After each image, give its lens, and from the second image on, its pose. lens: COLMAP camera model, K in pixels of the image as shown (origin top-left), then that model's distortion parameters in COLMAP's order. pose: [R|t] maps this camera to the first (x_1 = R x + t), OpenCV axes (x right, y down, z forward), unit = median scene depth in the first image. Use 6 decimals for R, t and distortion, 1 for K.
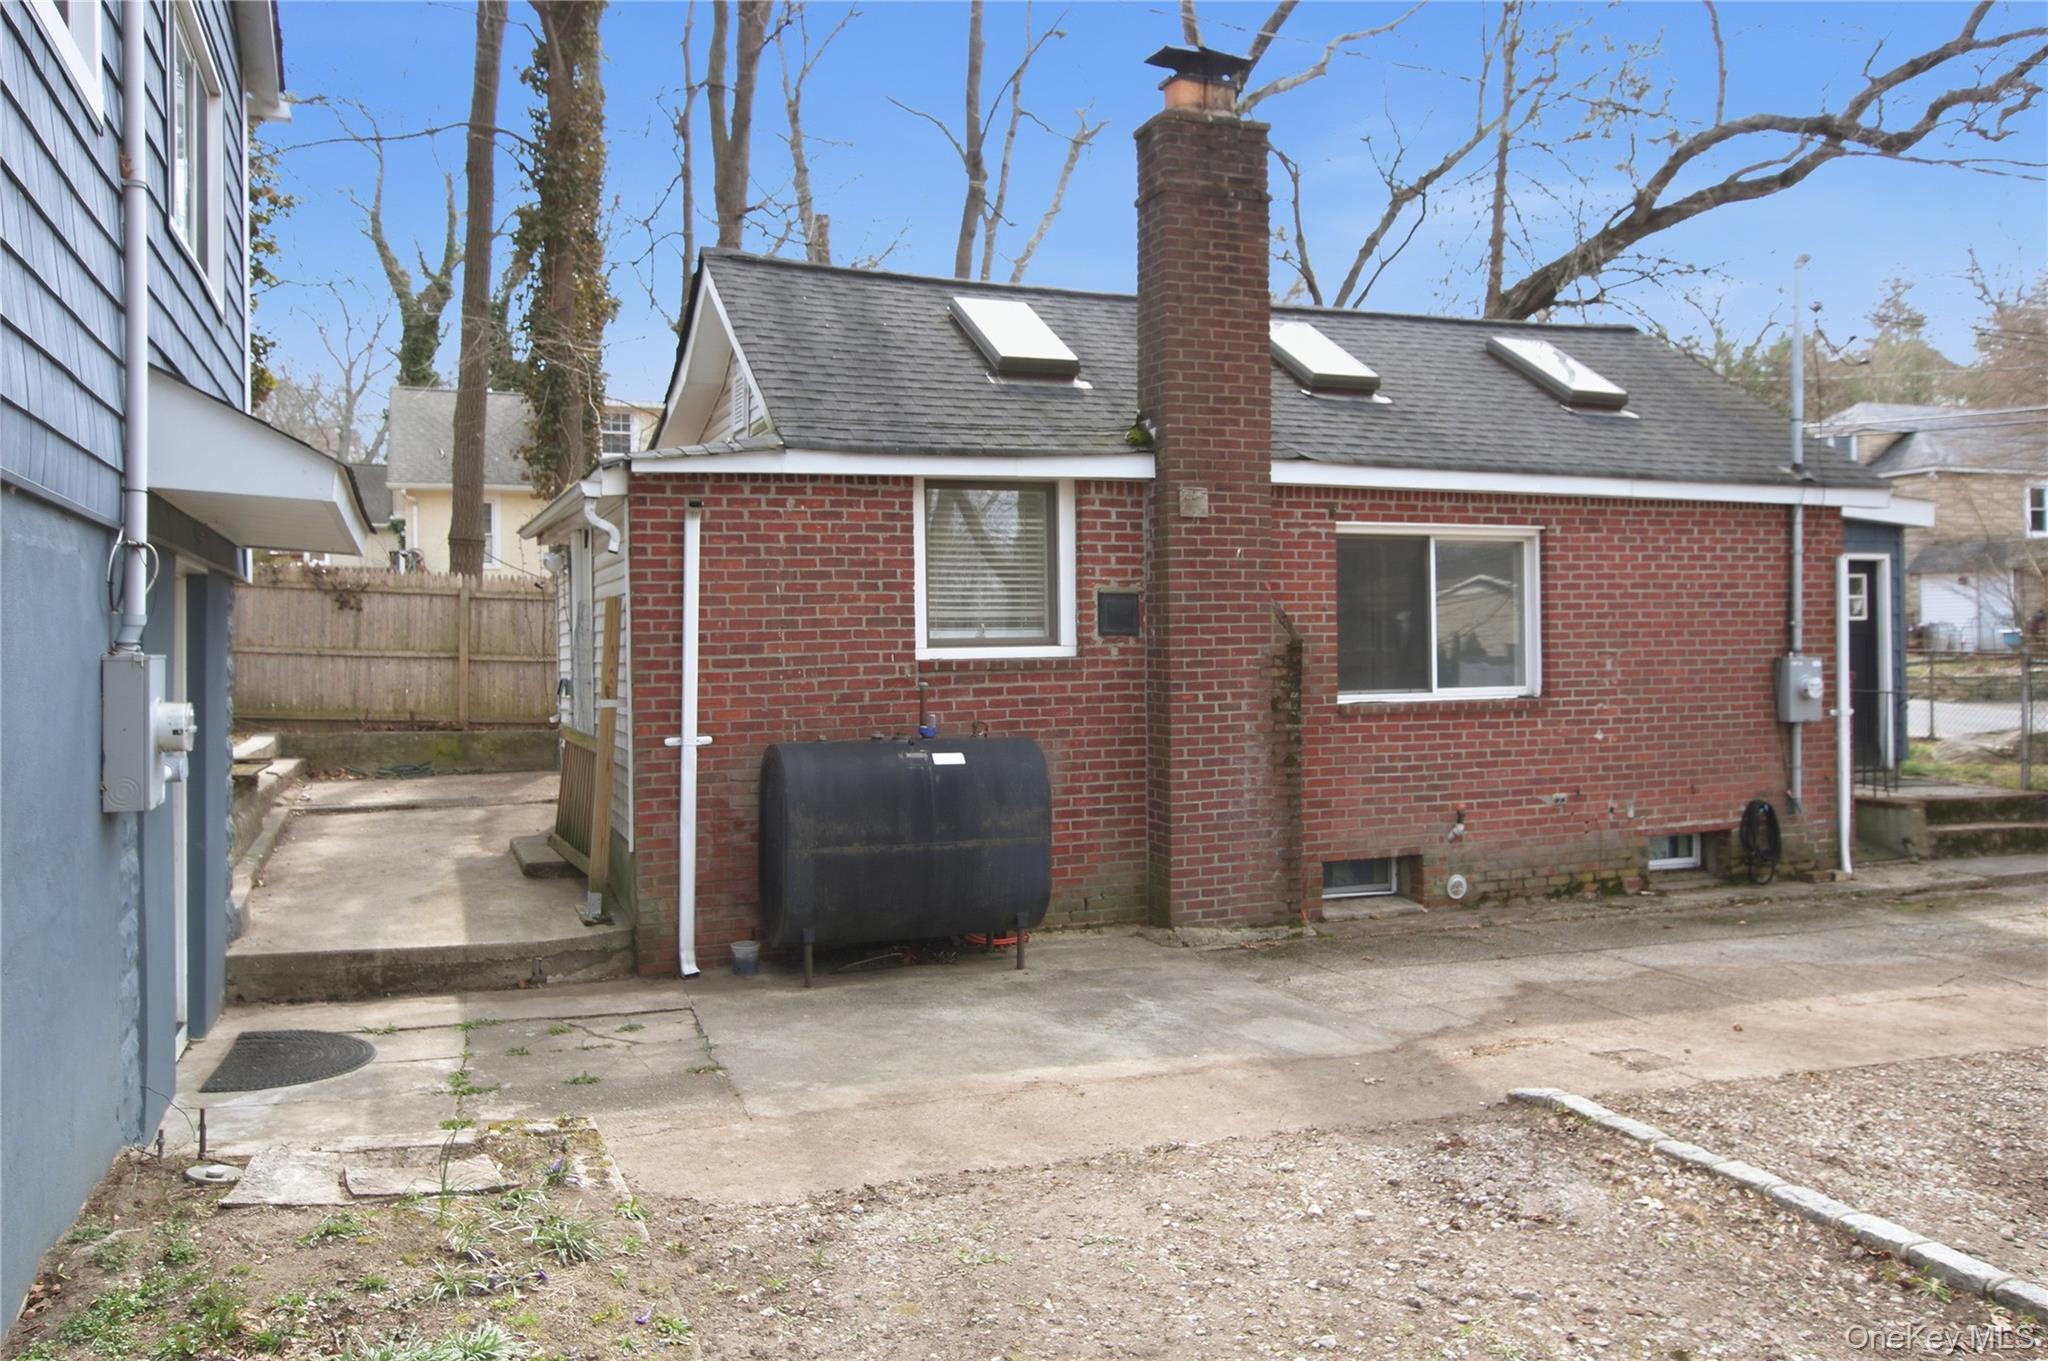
lens RADIAL K [[1479.7, 0, 1024.0], [0, 1479.7, 680.5], [0, 0, 1]] dist [0.005326, 0.002089]
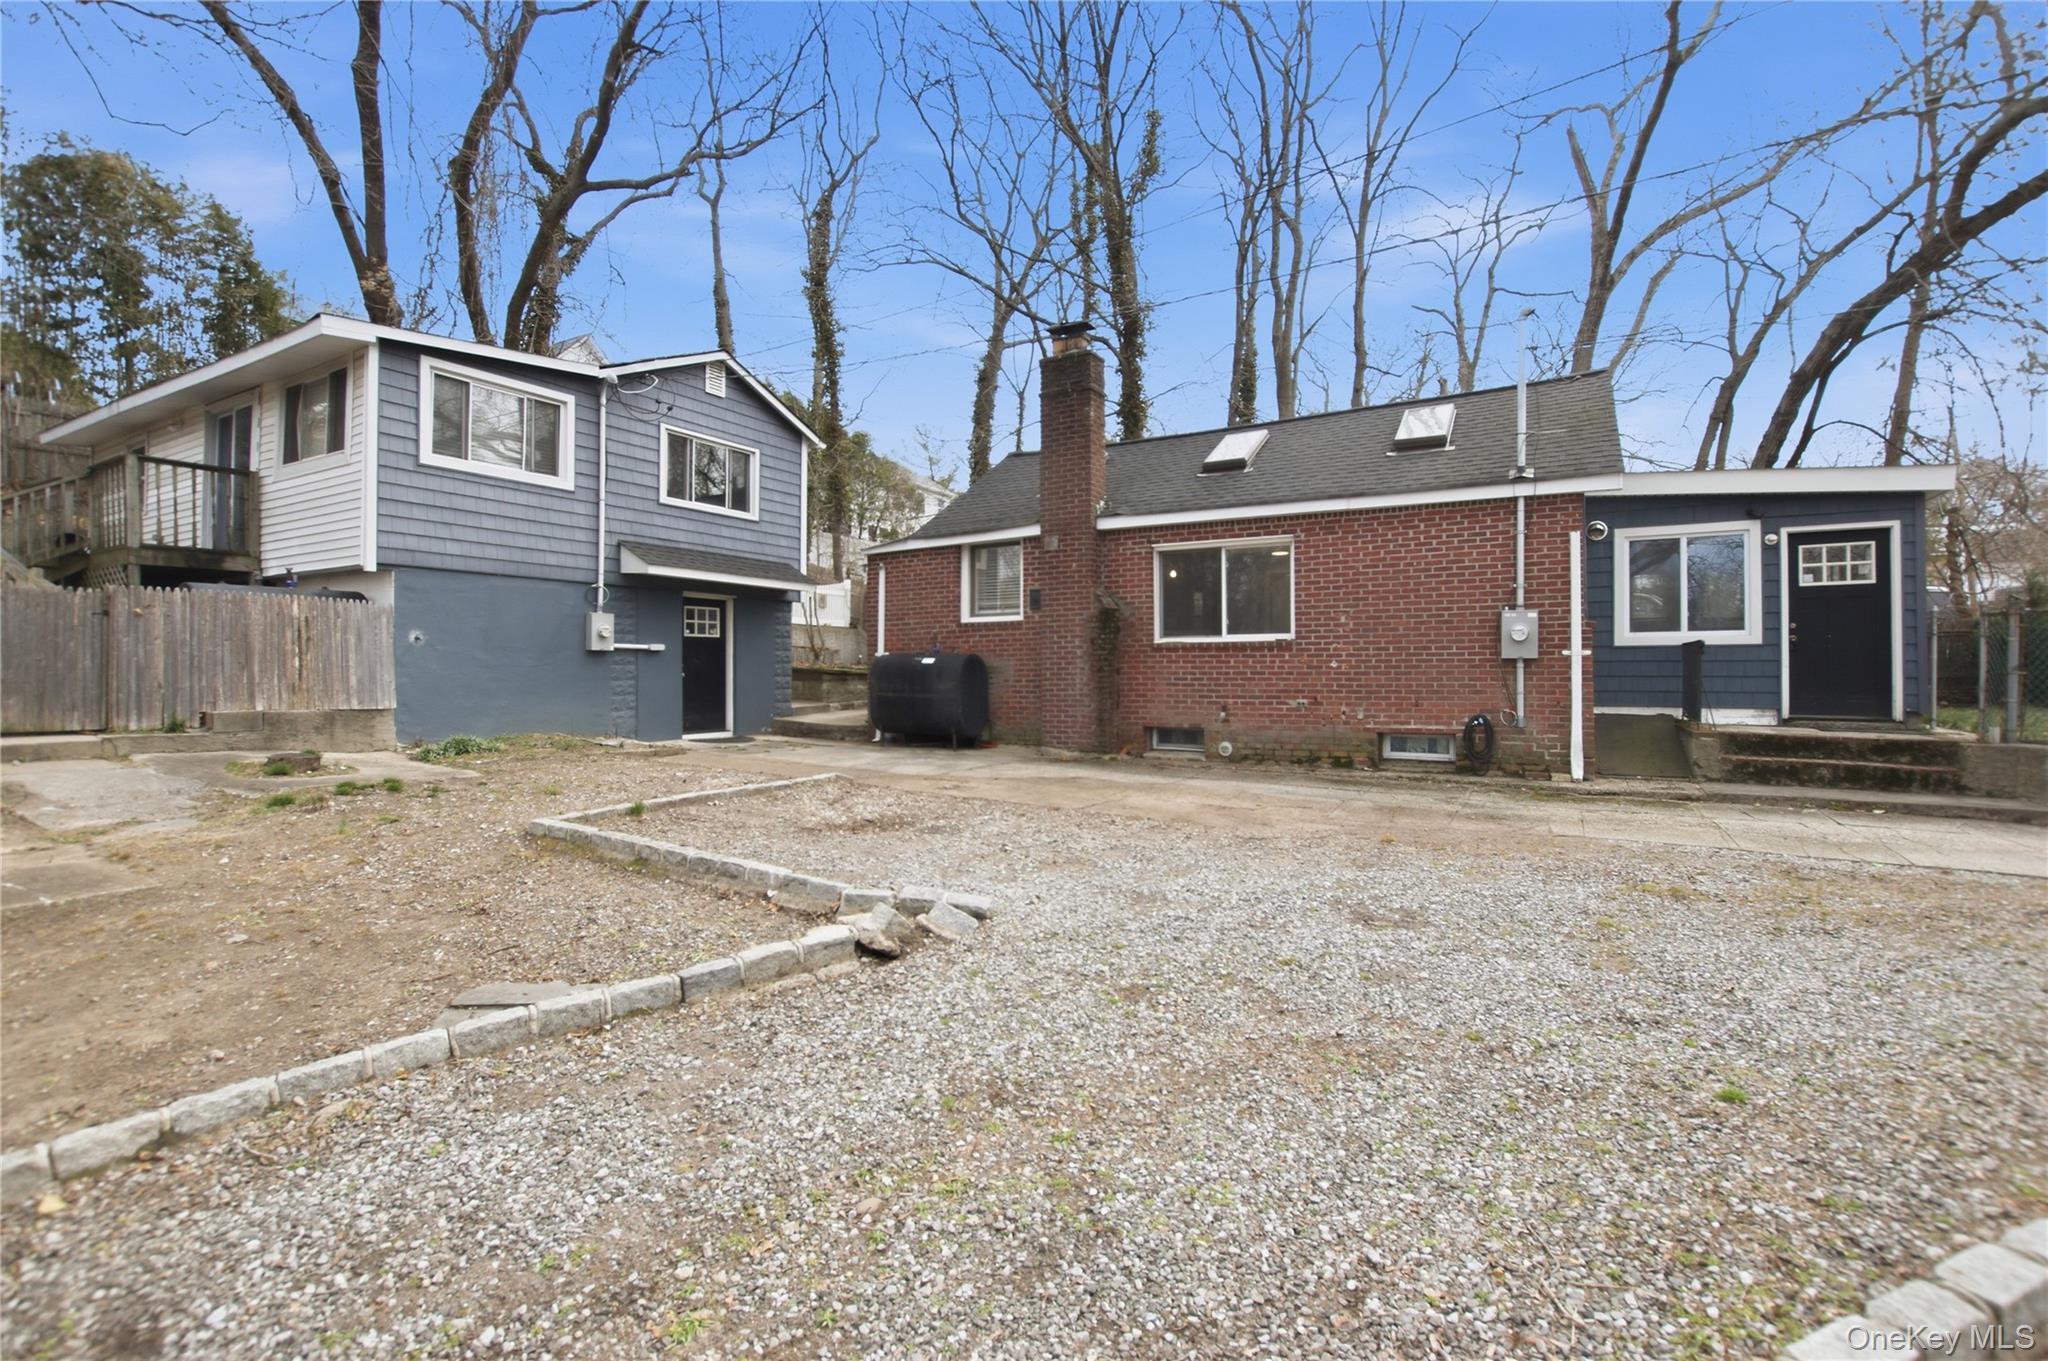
lens RADIAL K [[910.7, 0, 1062.5], [0, 910.7, 678.8], [0, 0, 1]] dist [-0.030164, 0.000001]
pose [[0.623998, 0.022940, -0.781089, 0.991256], [-0.015704, 0.999735, 0.016816, 0.042126], [0.781268, 0.001773, 0.624193, 0.184442]]
